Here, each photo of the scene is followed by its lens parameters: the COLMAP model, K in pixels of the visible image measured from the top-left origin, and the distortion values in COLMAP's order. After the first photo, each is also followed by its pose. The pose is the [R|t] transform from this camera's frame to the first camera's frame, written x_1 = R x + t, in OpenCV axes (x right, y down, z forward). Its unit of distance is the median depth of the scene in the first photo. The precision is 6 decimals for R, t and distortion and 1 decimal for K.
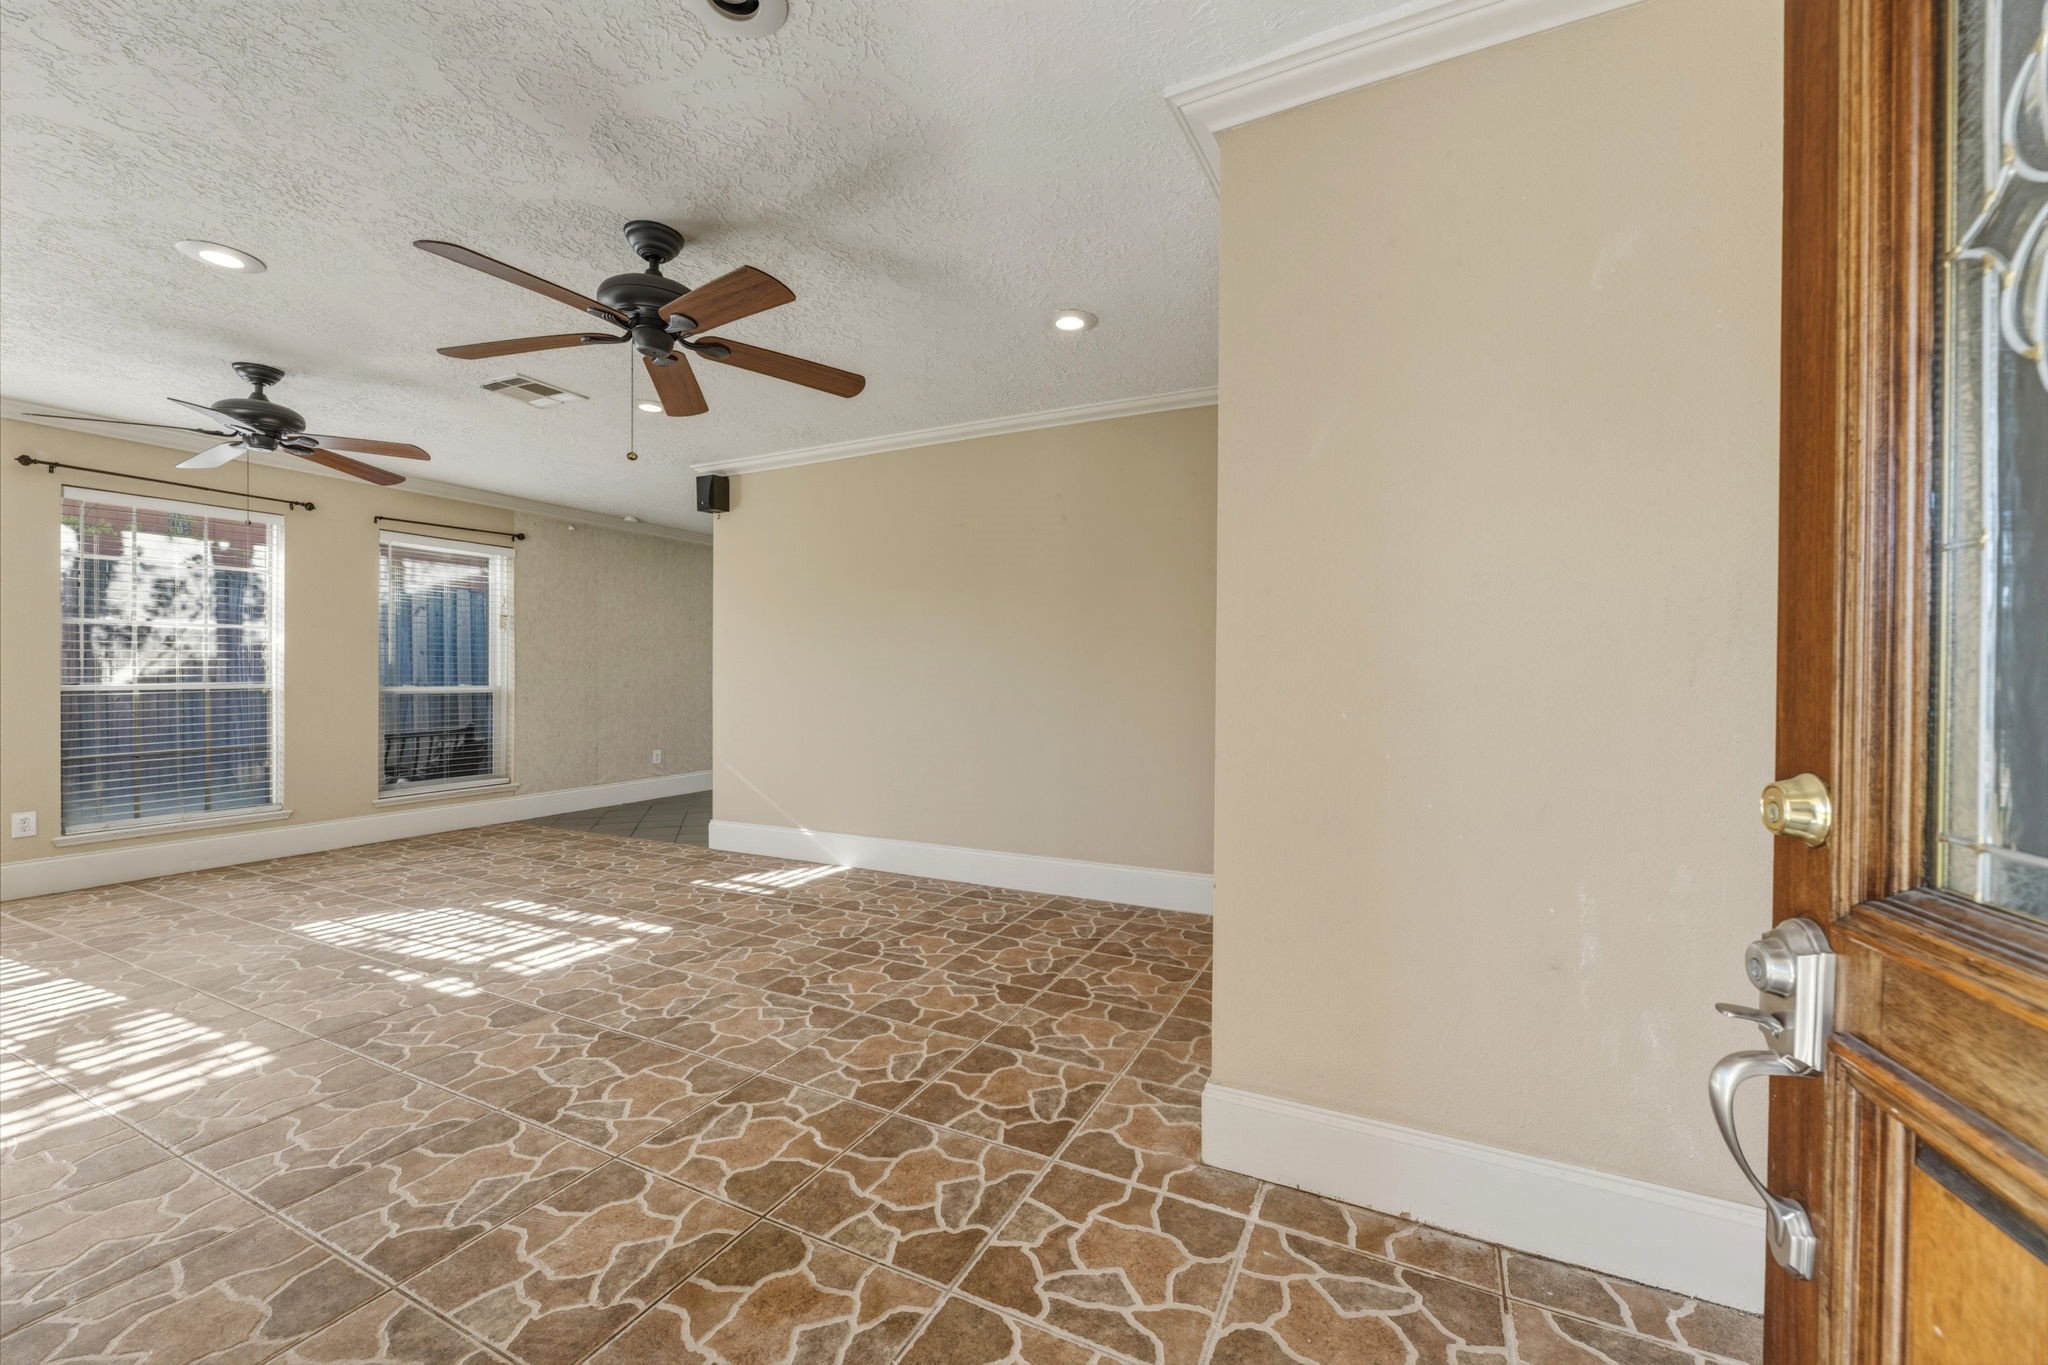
lens RADIAL K [[833.2, 0, 1020.7], [0, 833.2, 687.1], [0, 0, 1]] dist [-0.000221, 0.000028]
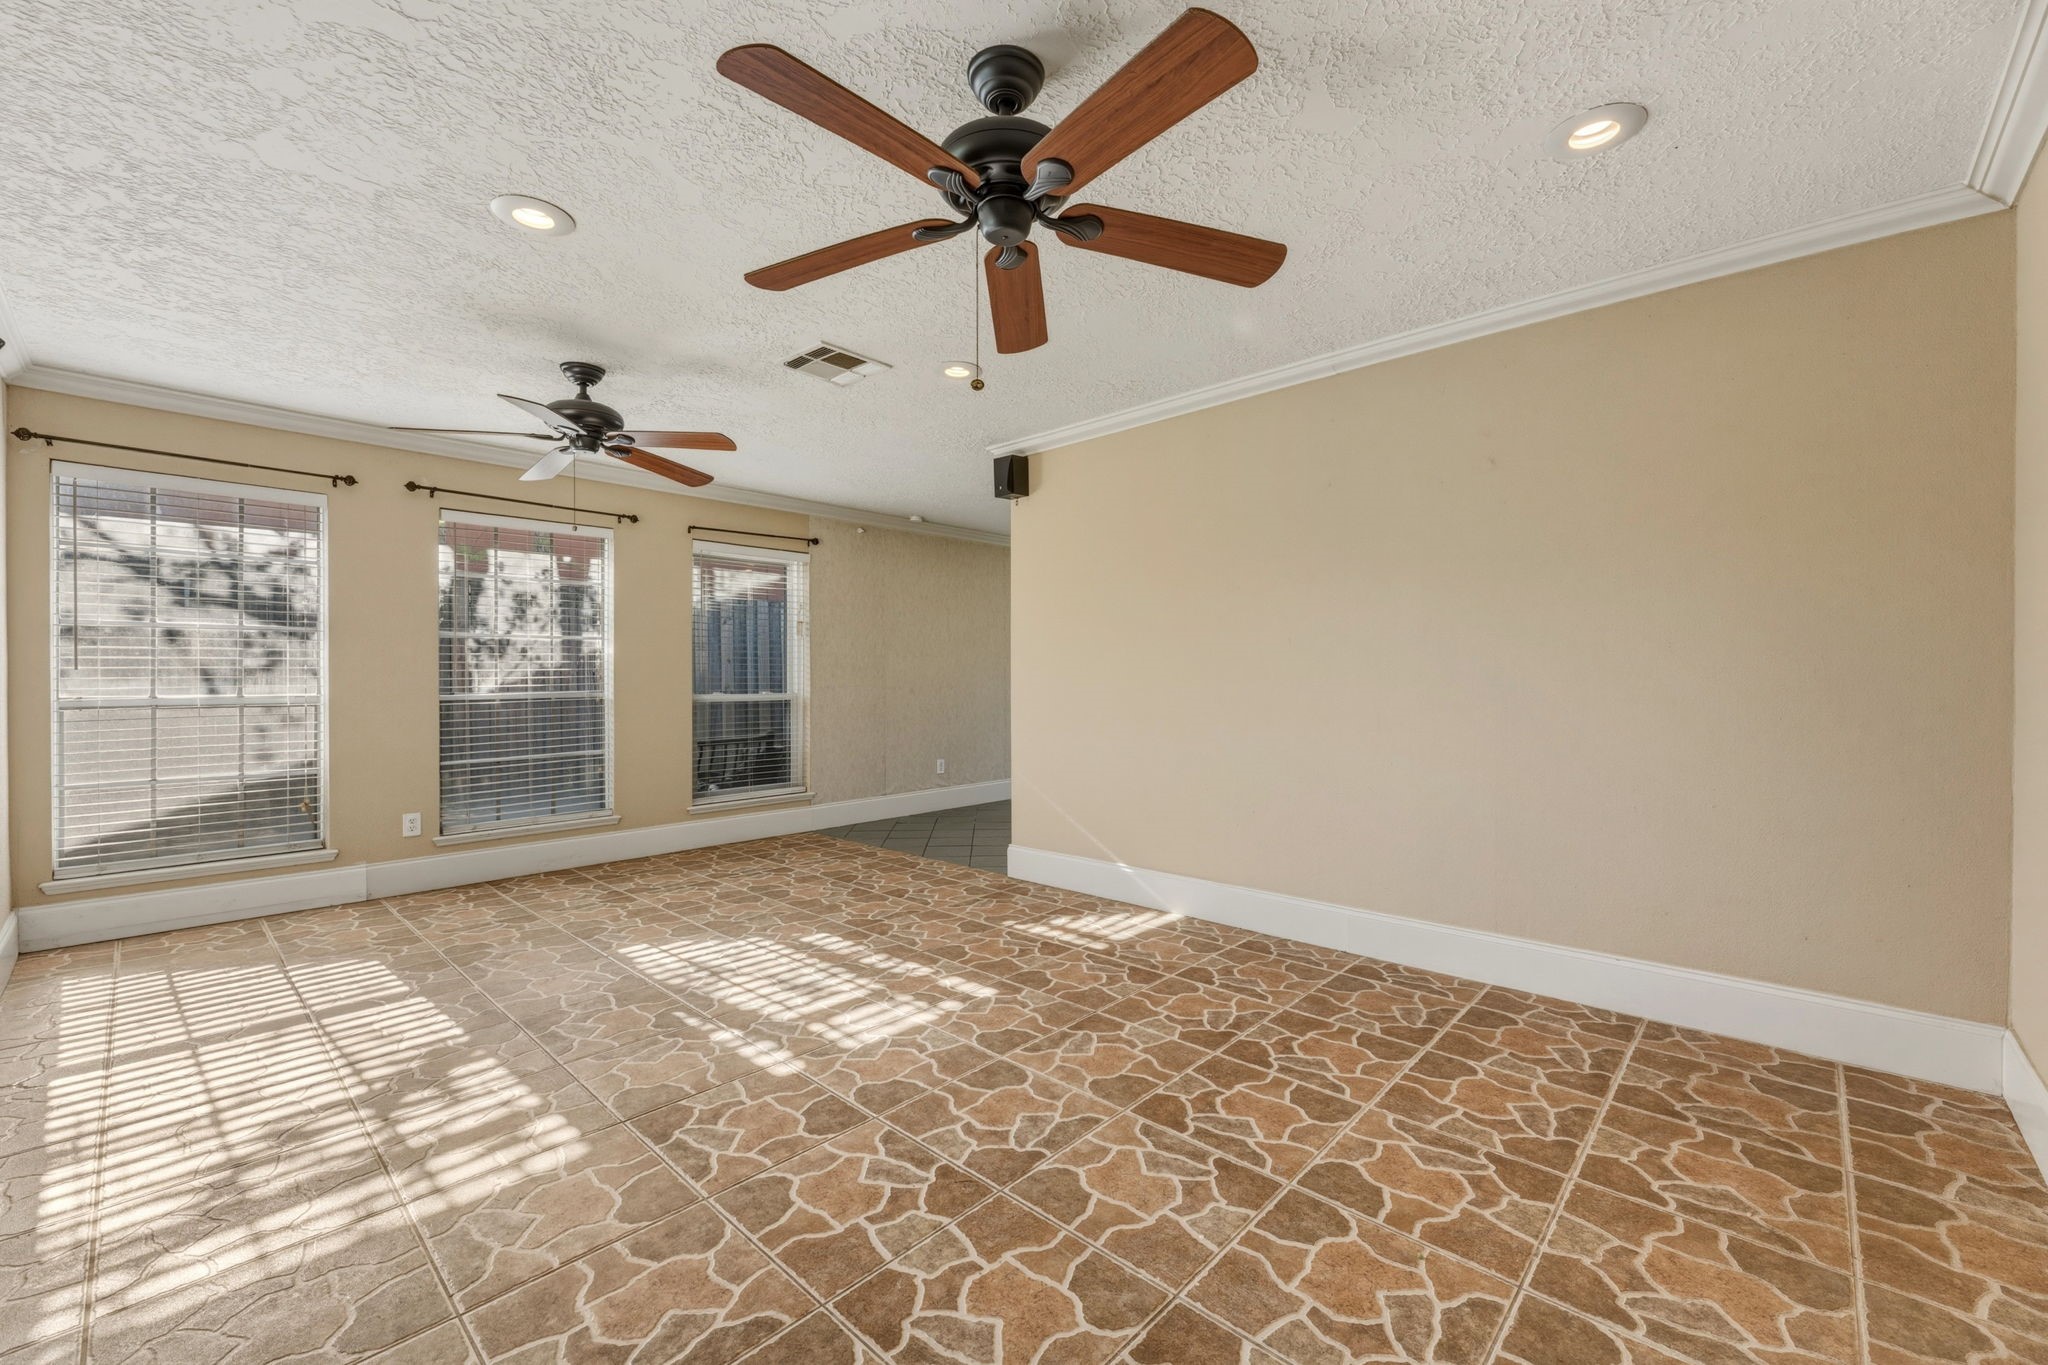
lens RADIAL K [[833.2, 0, 1020.7], [0, 833.2, 687.1], [0, 0, 1]] dist [-0.000221, 0.000028]
pose [[0.959190, -0.004461, -0.282728, -0.136214], [0.003744, 0.999988, -0.003077, -0.006553], [0.282738, 0.001893, 0.959195, 0.189389]]
